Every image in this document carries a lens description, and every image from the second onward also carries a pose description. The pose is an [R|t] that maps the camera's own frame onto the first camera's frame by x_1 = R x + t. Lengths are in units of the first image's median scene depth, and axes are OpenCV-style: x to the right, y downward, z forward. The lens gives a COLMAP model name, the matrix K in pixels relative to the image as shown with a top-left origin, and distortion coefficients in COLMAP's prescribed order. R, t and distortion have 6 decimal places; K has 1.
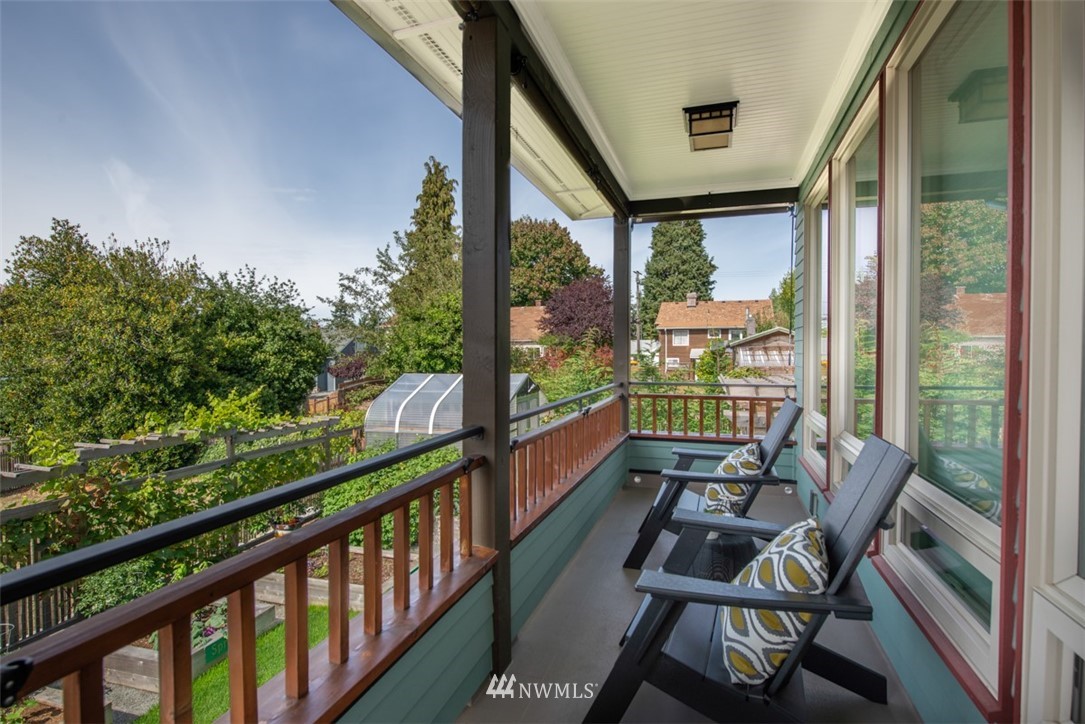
lens RADIAL K [[545.8, 0, 542.5], [0, 545.8, 362.0], [0, 0, 1]] dist [-0.001419, -0.002016]
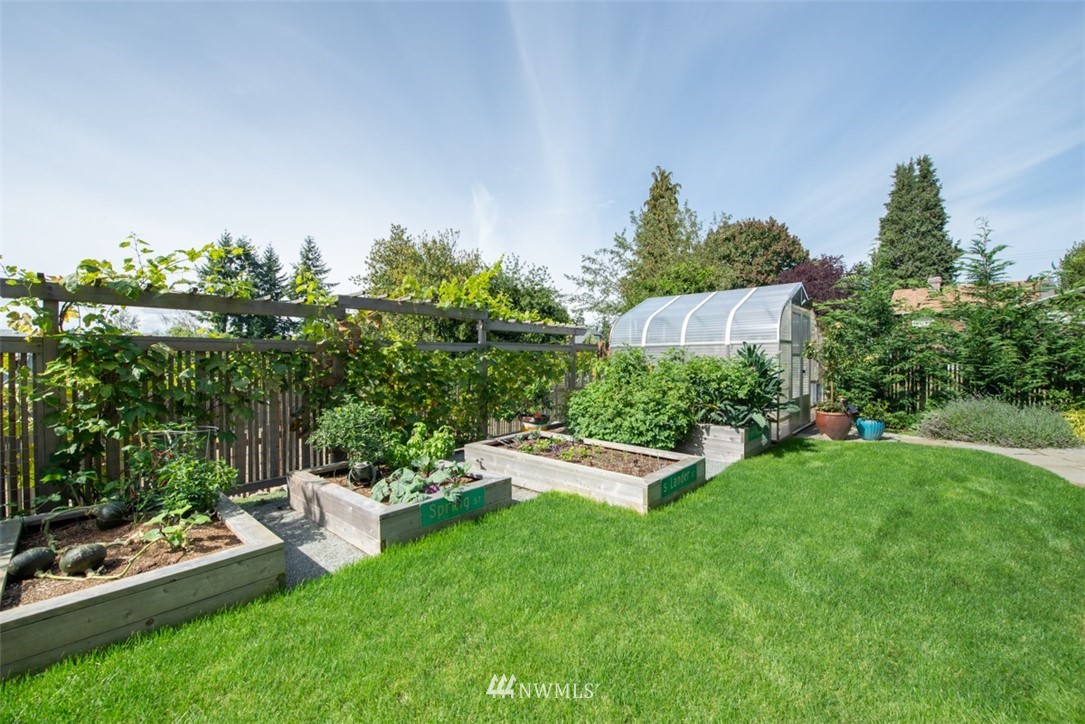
lens RADIAL K [[434.2, 0, 542.5], [0, 434.2, 362.0], [0, 0, 1]] dist [-0.020595, -0.000492]
pose [[0.905617, 0.012178, -0.423922, -0.050945], [-0.016560, 0.999841, -0.006653, 0.074332], [0.423774, 0.013045, 0.905674, 0.120854]]
